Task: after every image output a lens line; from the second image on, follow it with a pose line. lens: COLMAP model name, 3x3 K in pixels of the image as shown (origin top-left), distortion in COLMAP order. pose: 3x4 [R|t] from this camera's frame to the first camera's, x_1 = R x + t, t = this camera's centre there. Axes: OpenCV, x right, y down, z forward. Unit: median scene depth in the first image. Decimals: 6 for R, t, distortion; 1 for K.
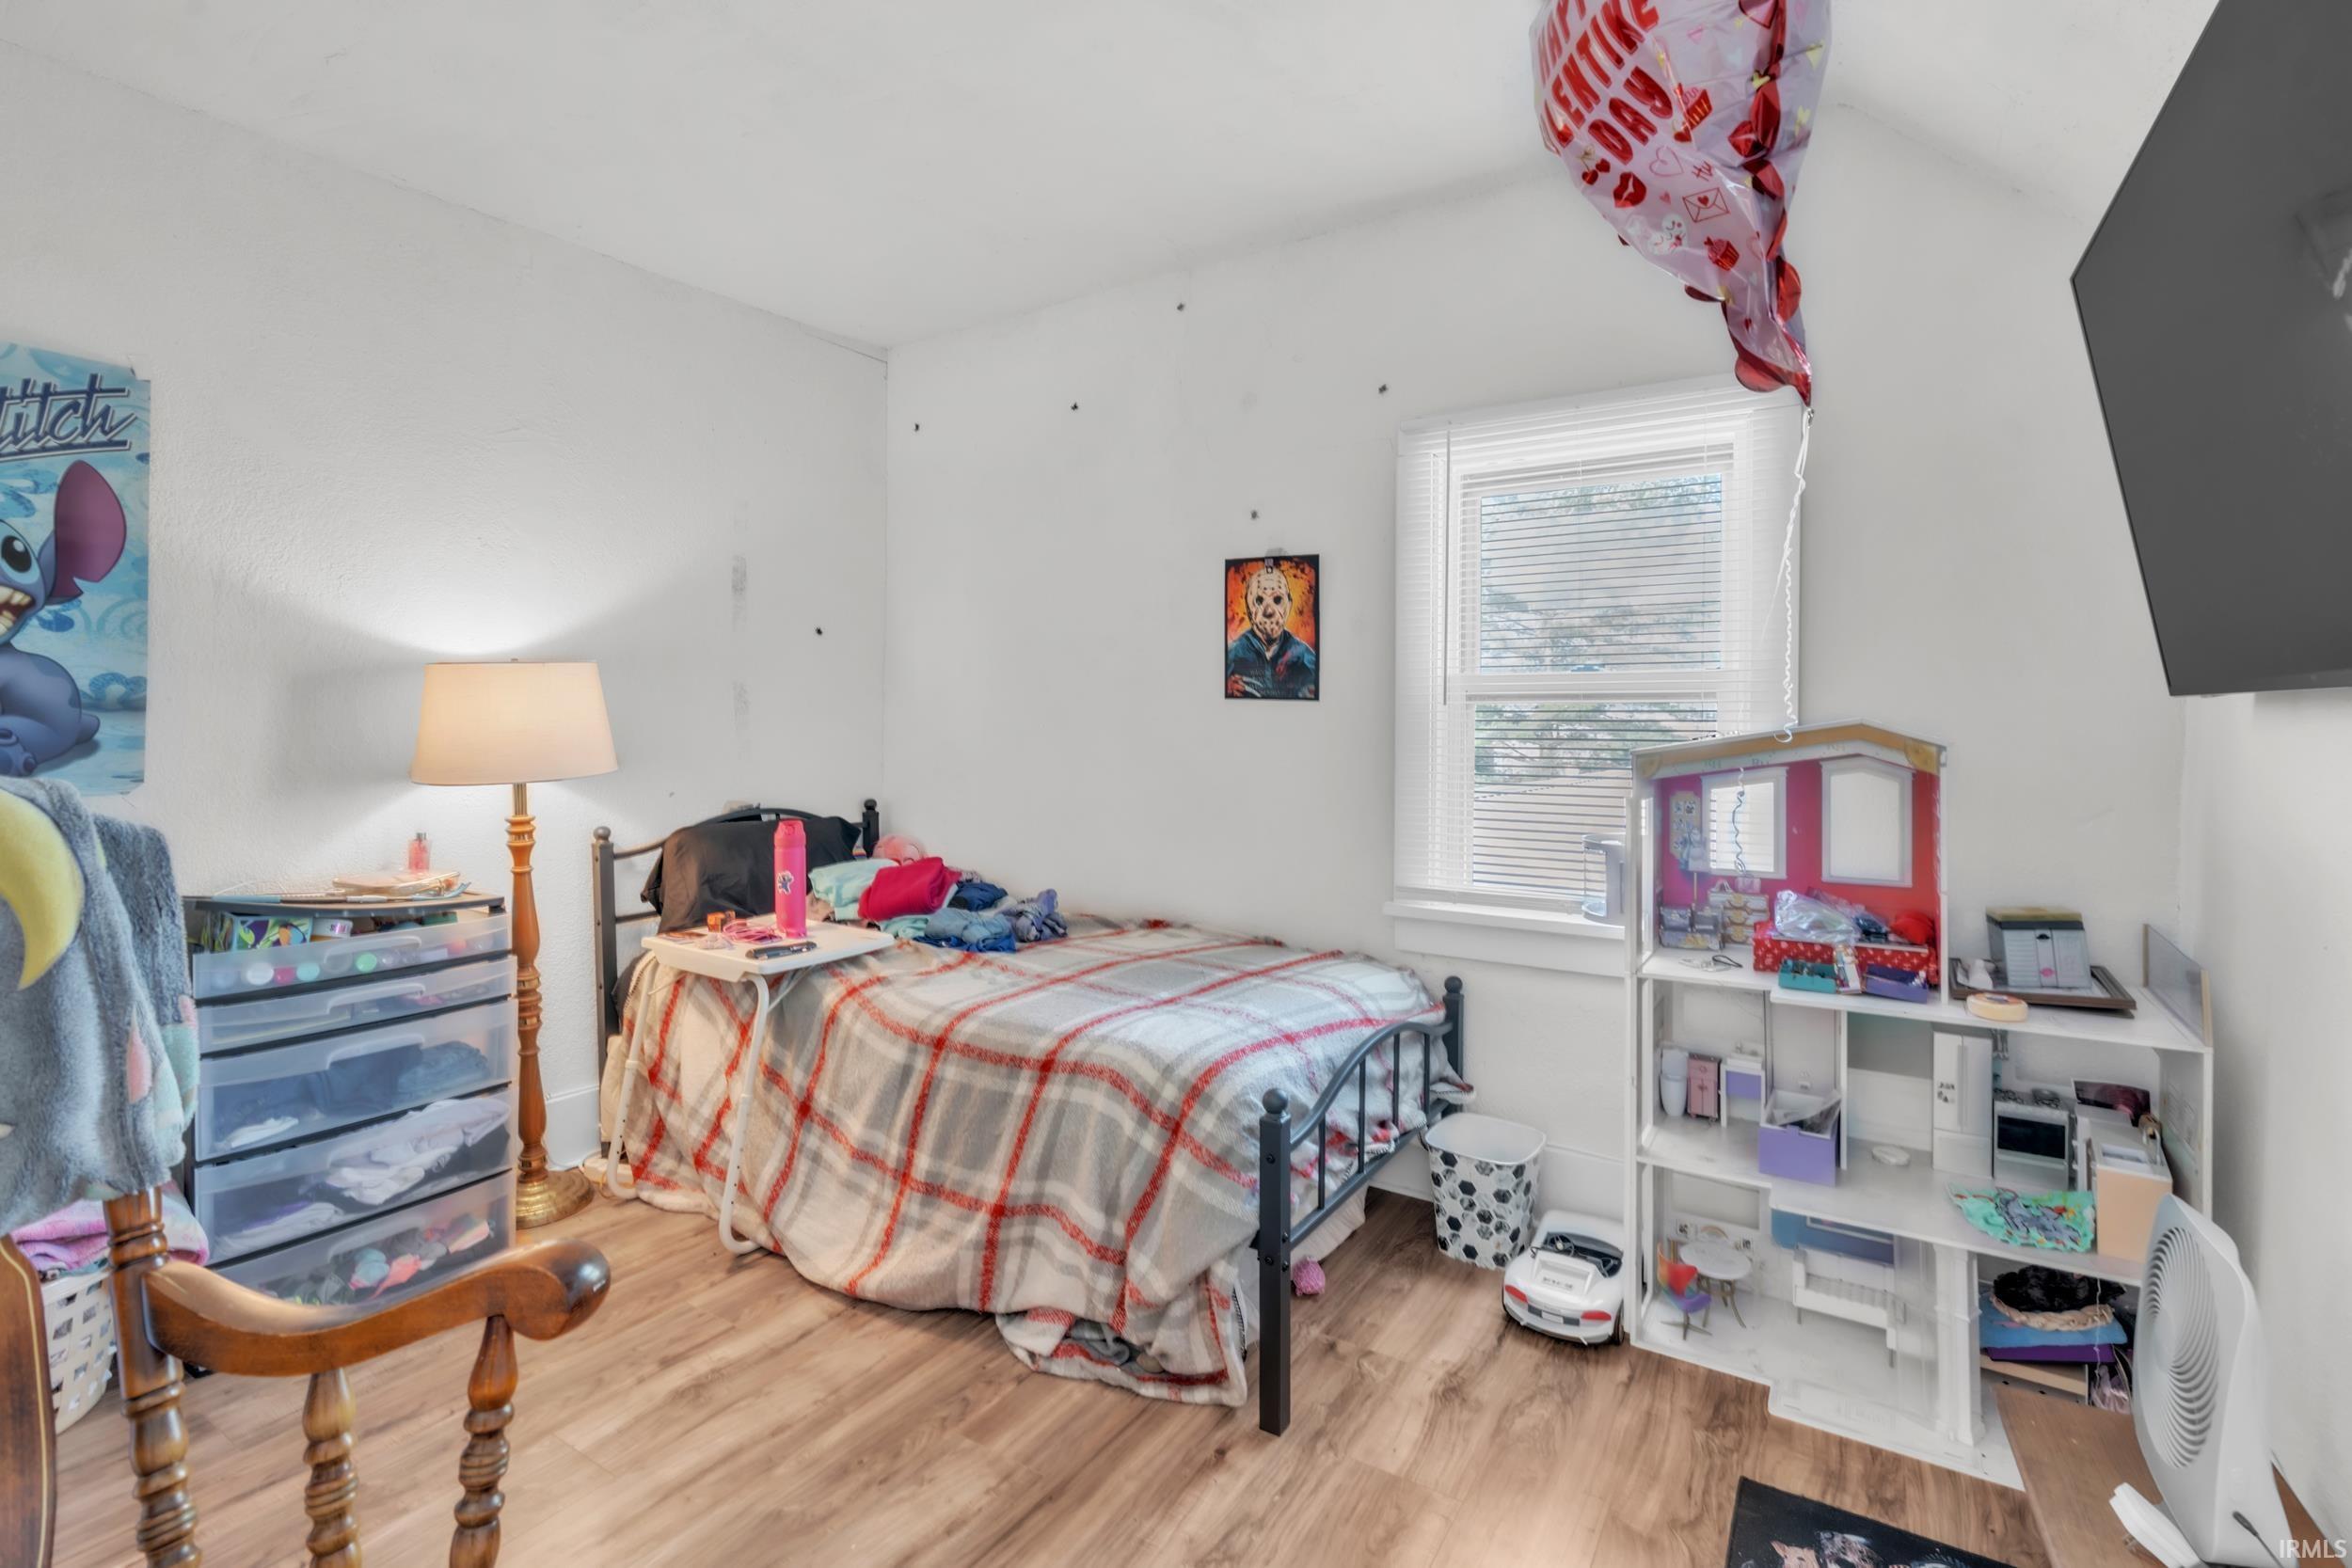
lens RADIAL K [[1069.8, 0, 1178.8], [0, 1069.8, 713.0], [0, 0, 1]] dist [-0.001499, 0.000218]
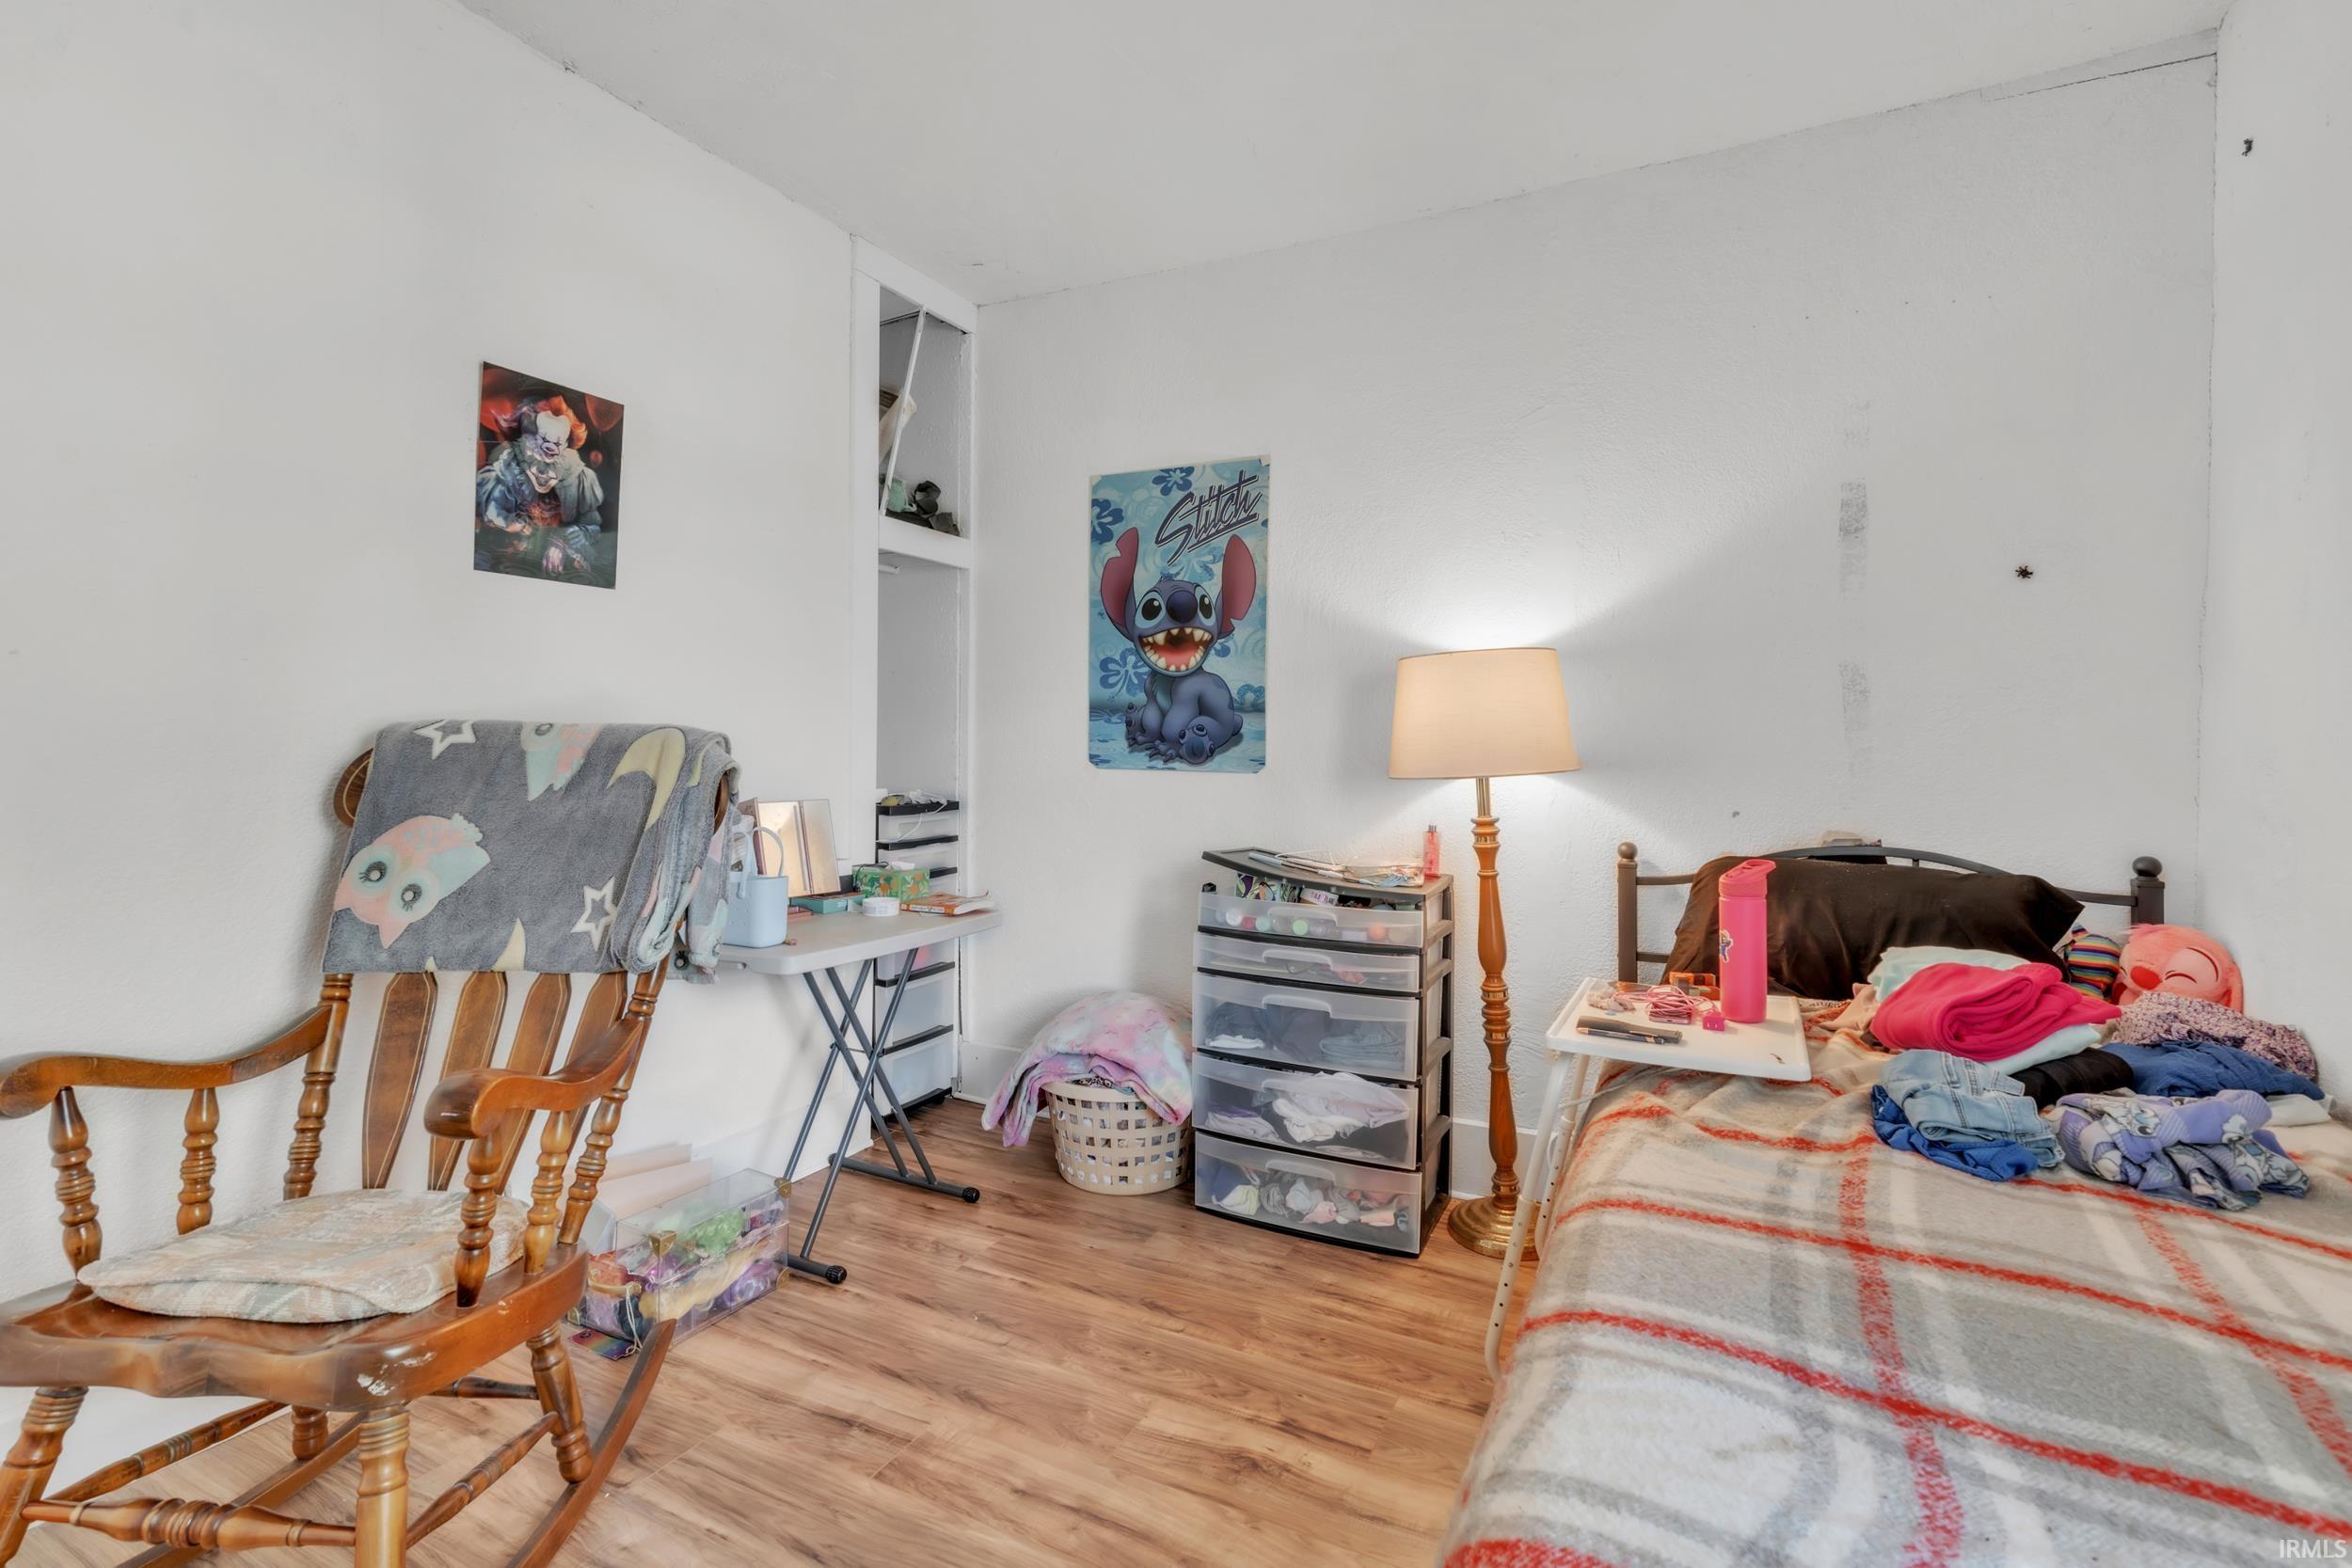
lens RADIAL K [[1081.5, 0, 1181.1], [0, 1081.5, 739.8], [0, 0, 1]] dist [0.000154, -0.000226]
pose [[0.116257, 0.001689, -0.993218, 0.373081], [-0.000363, 0.999999, 0.001658, 0.031304], [0.993219, 0.000168, 0.116258, 0.742366]]
